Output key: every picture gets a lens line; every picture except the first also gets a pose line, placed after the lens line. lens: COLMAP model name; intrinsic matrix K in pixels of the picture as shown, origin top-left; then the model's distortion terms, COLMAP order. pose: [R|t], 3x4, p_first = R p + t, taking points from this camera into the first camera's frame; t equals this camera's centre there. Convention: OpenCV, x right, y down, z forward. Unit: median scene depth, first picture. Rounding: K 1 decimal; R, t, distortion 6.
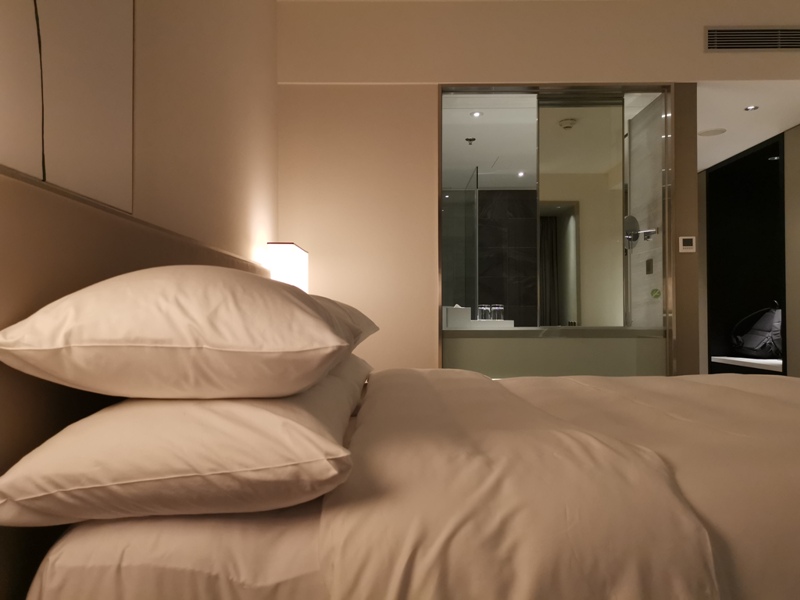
lens RADIAL K [[612.9, 0, 400.0], [0, 612.9, 300.0], [0, 0, 1]] dist [0.062759, -0.063883]
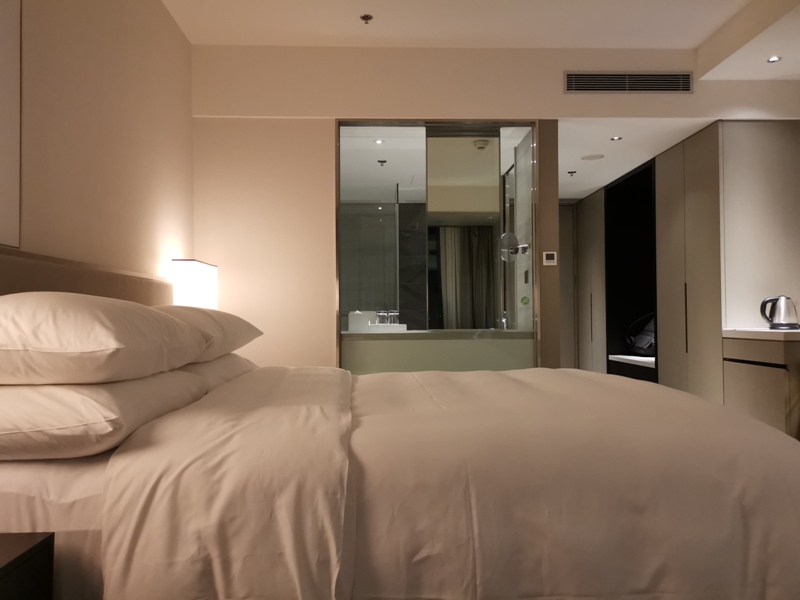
lens RADIAL K [[612.9, 0, 400.0], [0, 612.9, 300.0], [0, 0, 1]] dist [0.062759, -0.063883]
pose [[0.999331, -0.003698, 0.036372, 0.517859], [0.003793, 0.999990, -0.002550, -0.036591], [-0.036363, 0.002687, 0.999335, -0.540511]]
